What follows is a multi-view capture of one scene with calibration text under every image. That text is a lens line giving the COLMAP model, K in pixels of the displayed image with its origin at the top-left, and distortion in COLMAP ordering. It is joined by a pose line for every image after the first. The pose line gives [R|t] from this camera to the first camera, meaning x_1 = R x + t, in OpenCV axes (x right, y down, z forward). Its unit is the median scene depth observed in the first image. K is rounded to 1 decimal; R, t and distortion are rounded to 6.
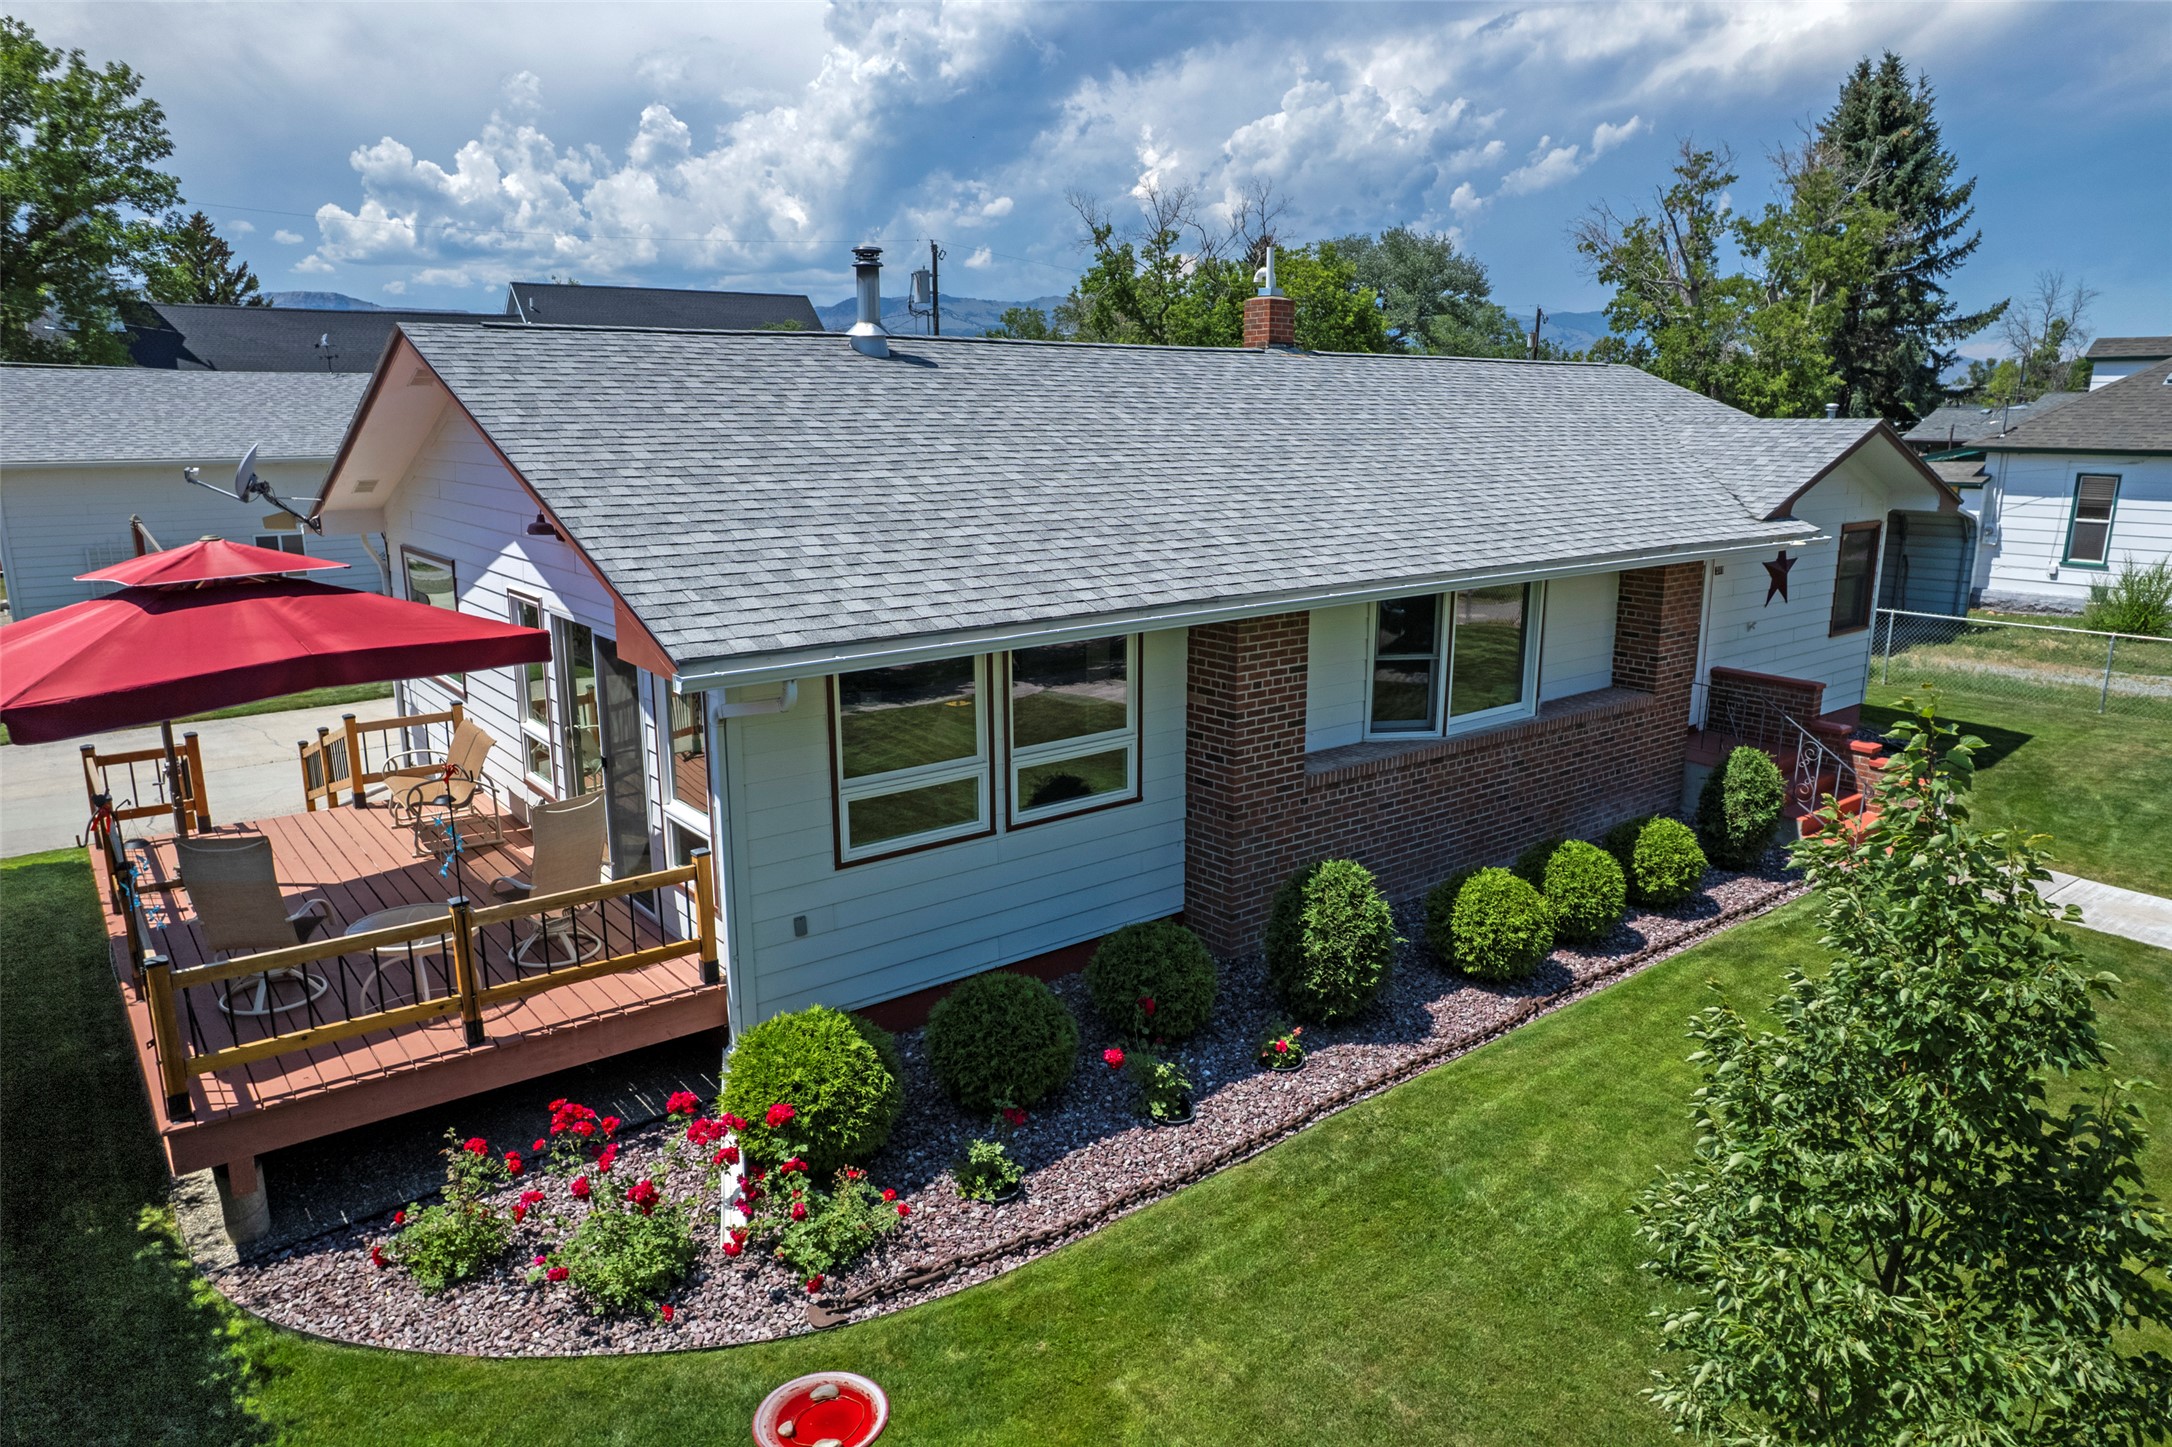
lens RADIAL K [[1394.1, 0, 1093.7], [0, 1394.1, 740.5], [0, 0, 1]] dist [-0.081310, 0.072697]
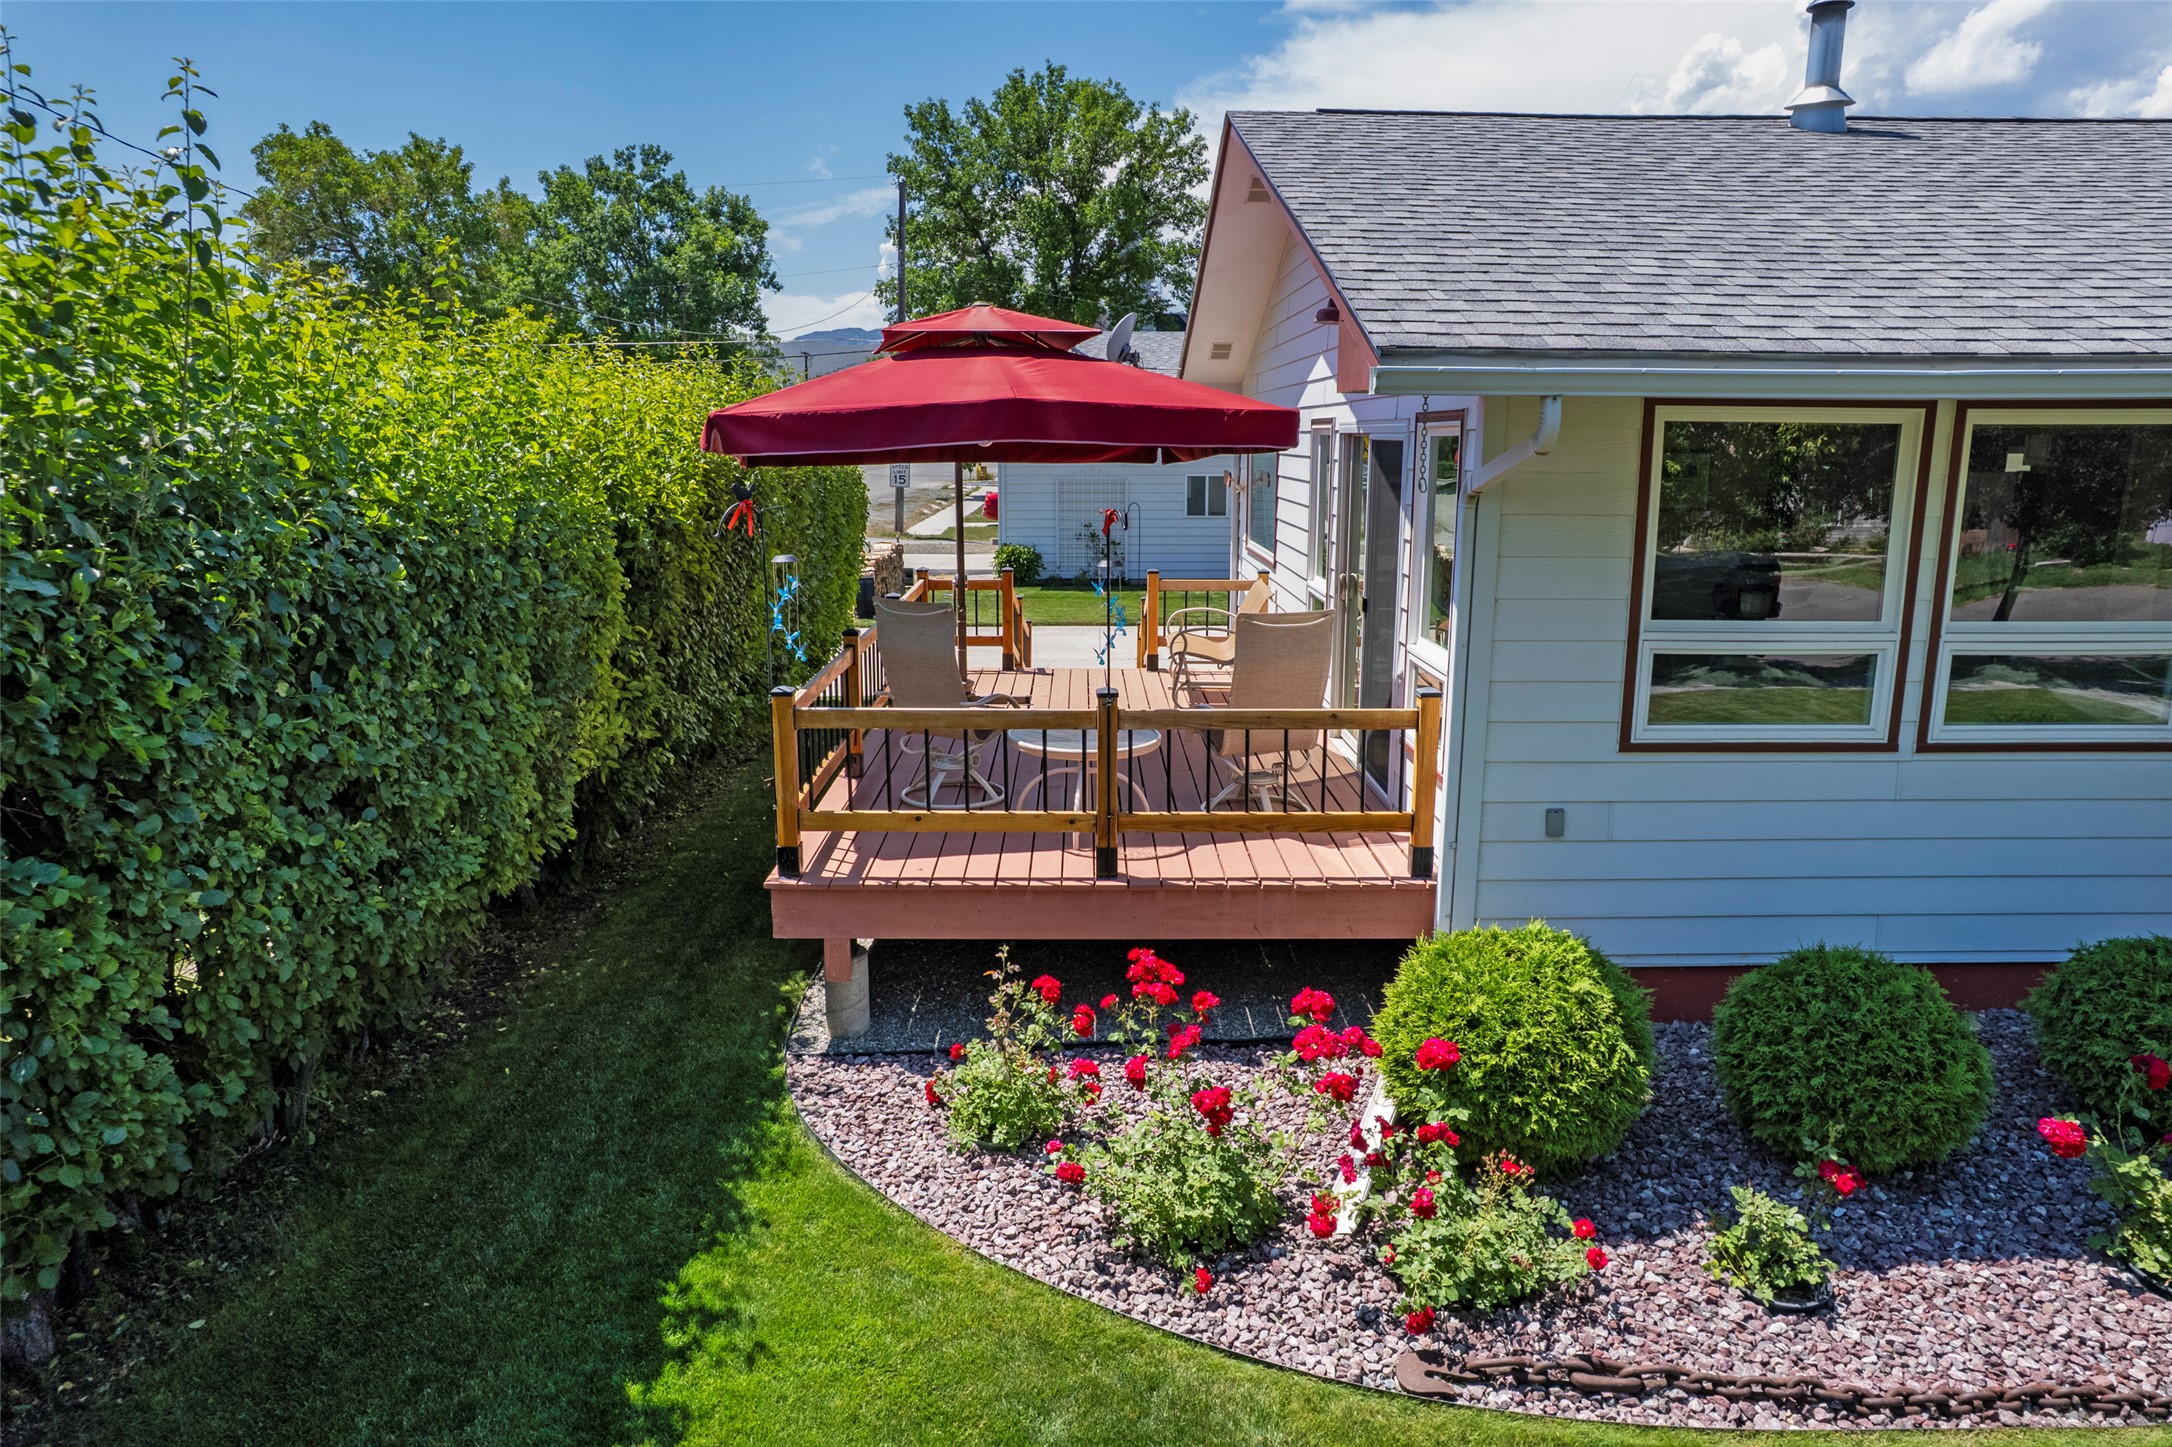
lens RADIAL K [[1394.1, 0, 1087.5], [0, 1394.1, 730.2], [0, 0, 1]] dist [-0.081310, 0.072697]
pose [[0.785997, 0.126653, -0.605118, 0.016987], [-0.143533, 0.989430, 0.020654, 0.105690], [0.601338, 0.070620, 0.795868, 0.300558]]
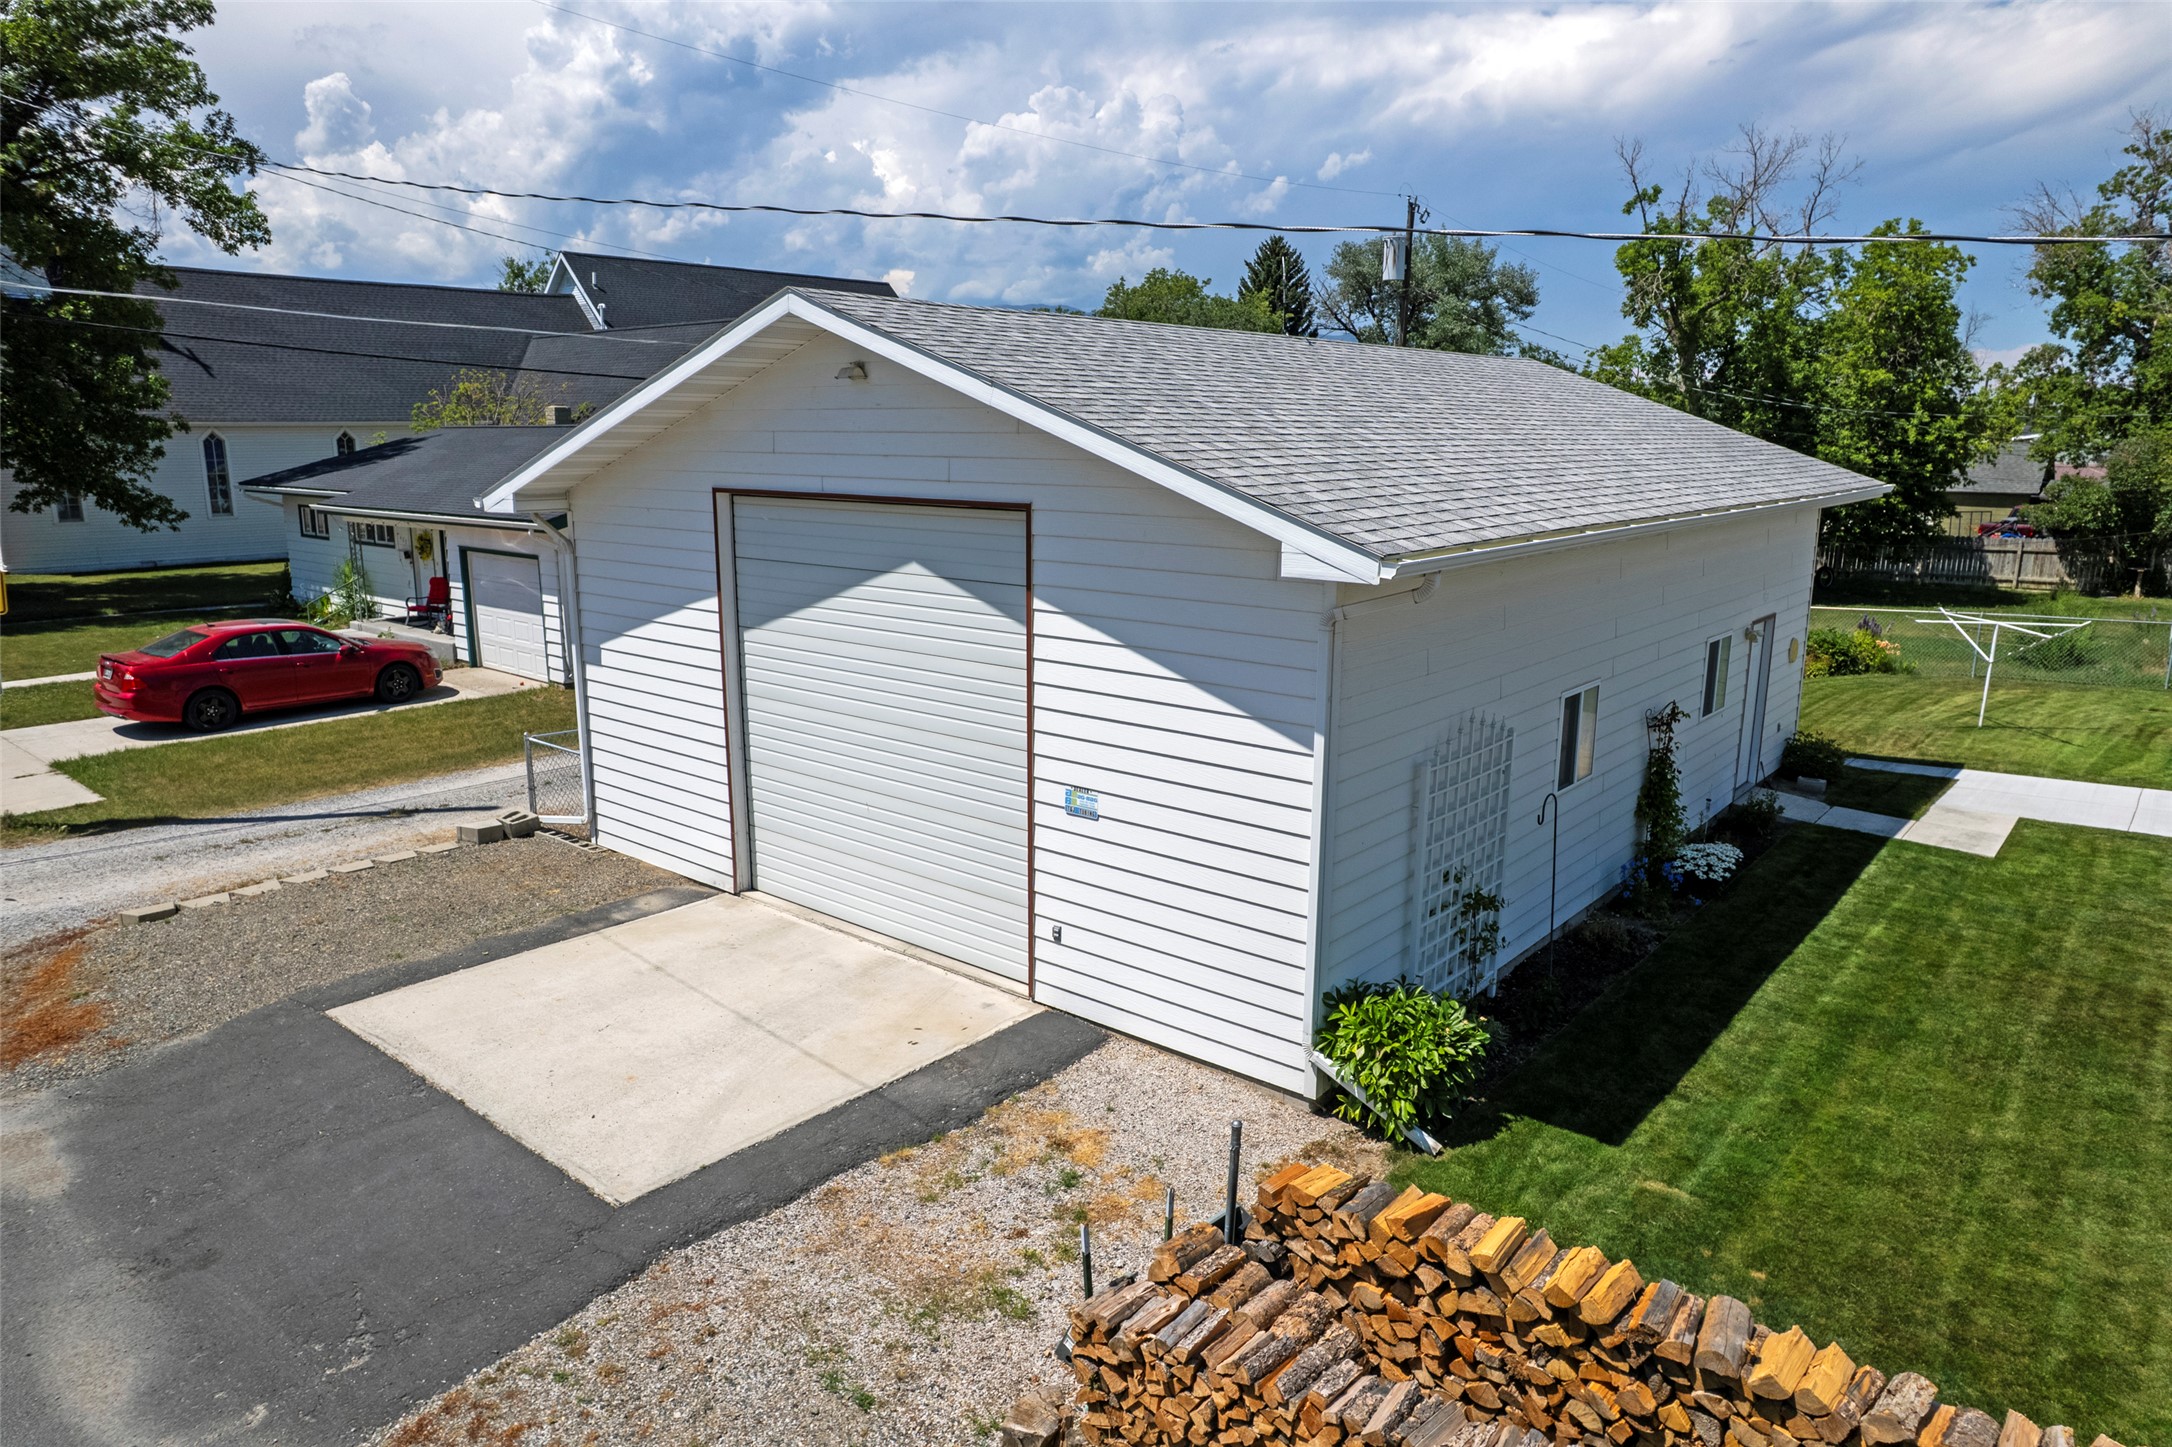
lens RADIAL K [[1394.1, 0, 1080.2], [0, 1394.1, 724.6], [0, 0, 1]] dist [-0.081310, 0.072697]
pose [[0.981054, -0.039055, 0.189758, -2.508331], [0.042882, 0.998950, -0.016102, -0.411321], [-0.188930, 0.023935, 0.981699, 1.759909]]
